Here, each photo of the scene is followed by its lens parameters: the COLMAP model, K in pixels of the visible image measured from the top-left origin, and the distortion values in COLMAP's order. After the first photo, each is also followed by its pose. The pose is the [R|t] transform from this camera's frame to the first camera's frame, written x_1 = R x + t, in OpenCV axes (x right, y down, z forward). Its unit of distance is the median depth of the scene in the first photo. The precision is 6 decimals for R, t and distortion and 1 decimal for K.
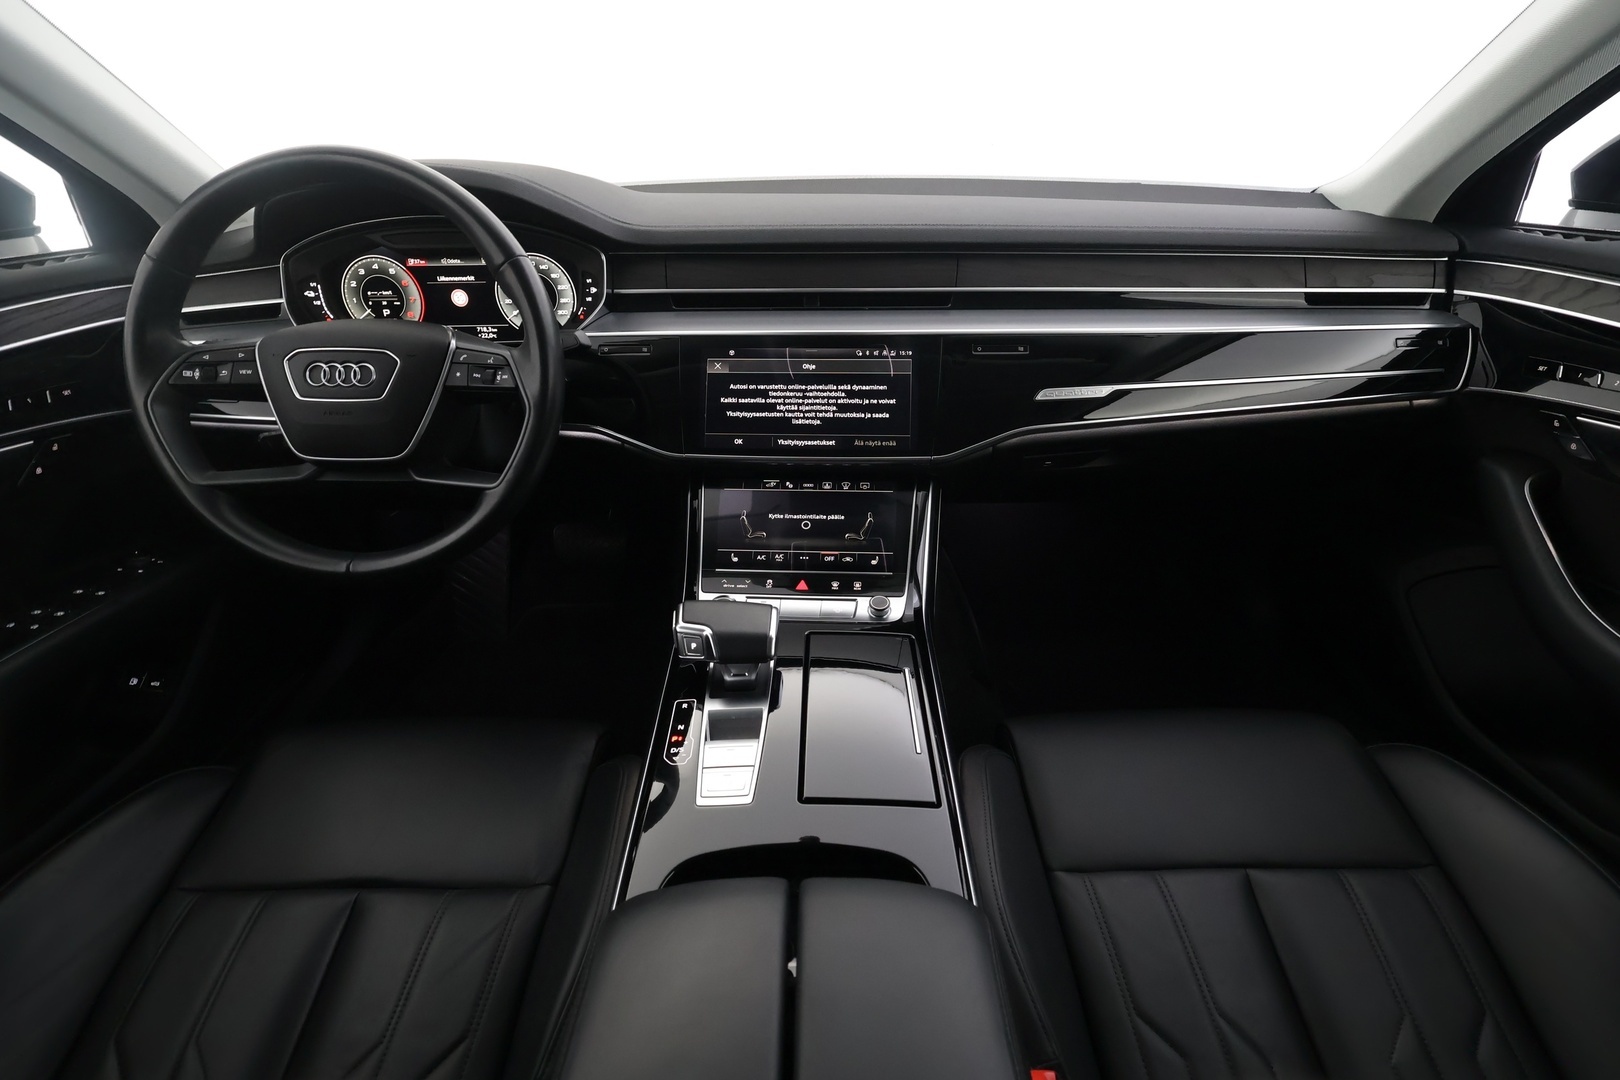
lens RADIAL K [[742.9, 0, 805.8], [0, 742.9, 539.0], [0, 0, 1]] dist [-0.001002, 0.002803]
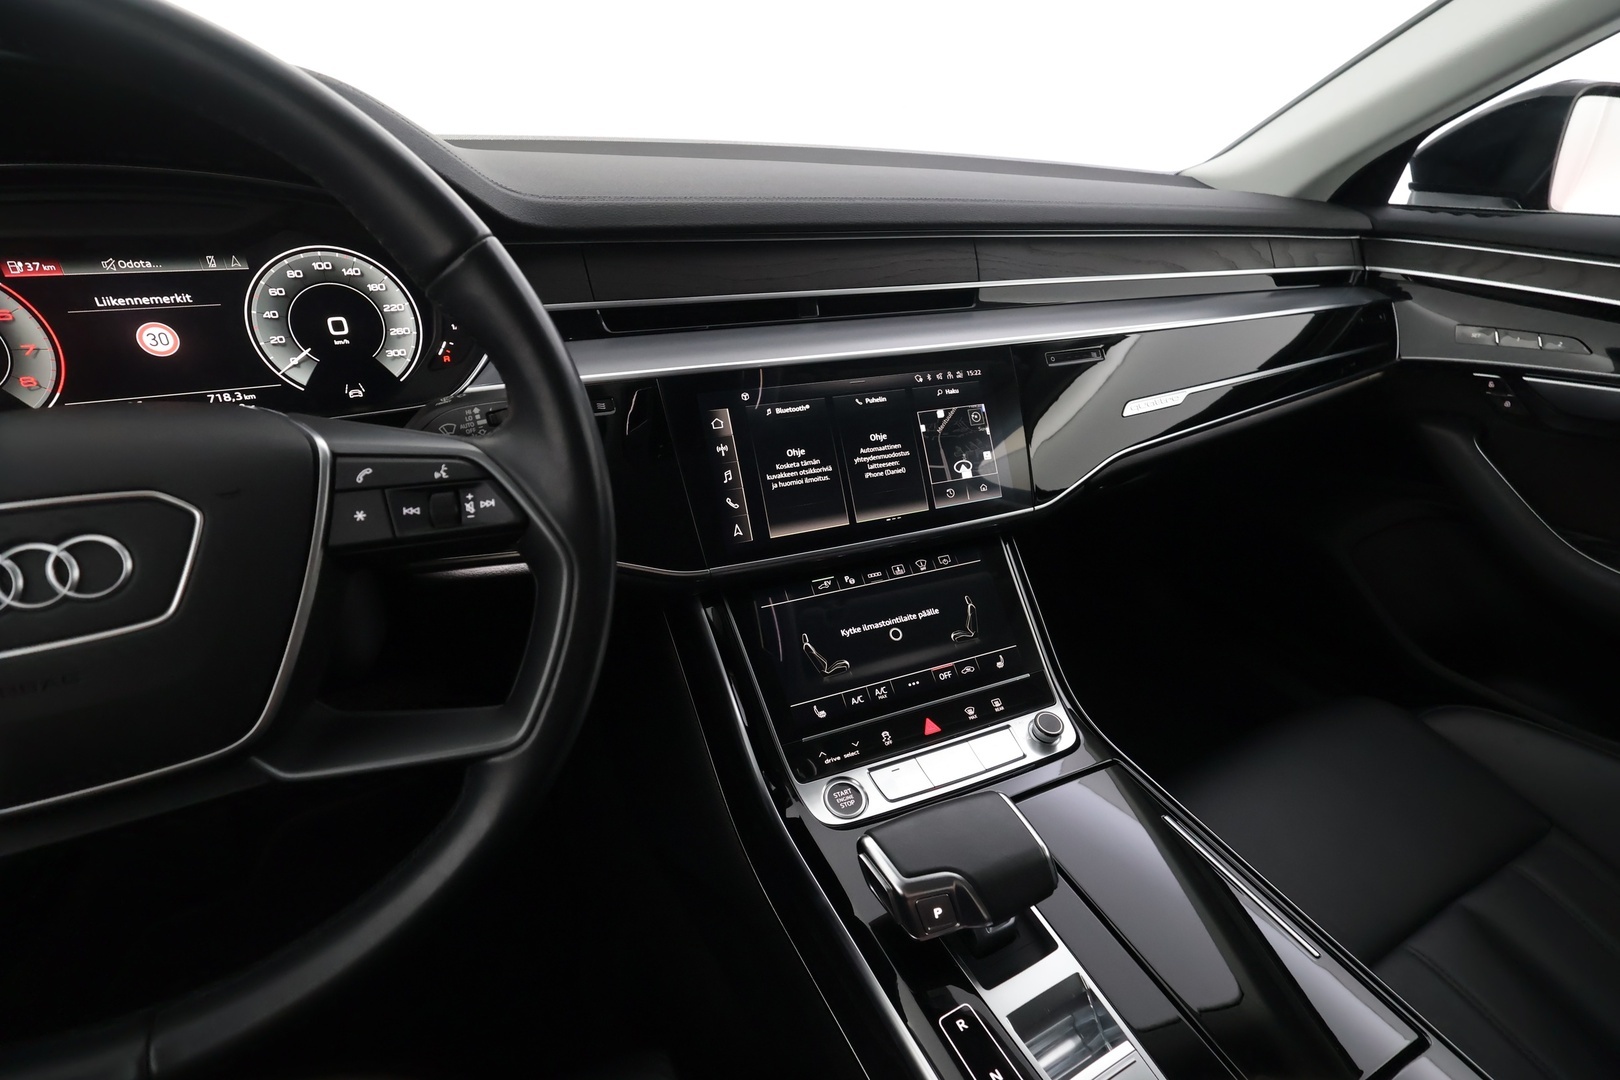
lens RADIAL K [[742.9, 0, 806.2], [0, 742.9, 541.8], [0, 0, 1]] dist [-0.001002, 0.002803]
pose [[0.885509, -0.184566, 0.426390, -0.349241], [0.186718, 0.981710, 0.037173, -0.143331], [-0.425452, 0.046698, 0.903775, 0.413559]]
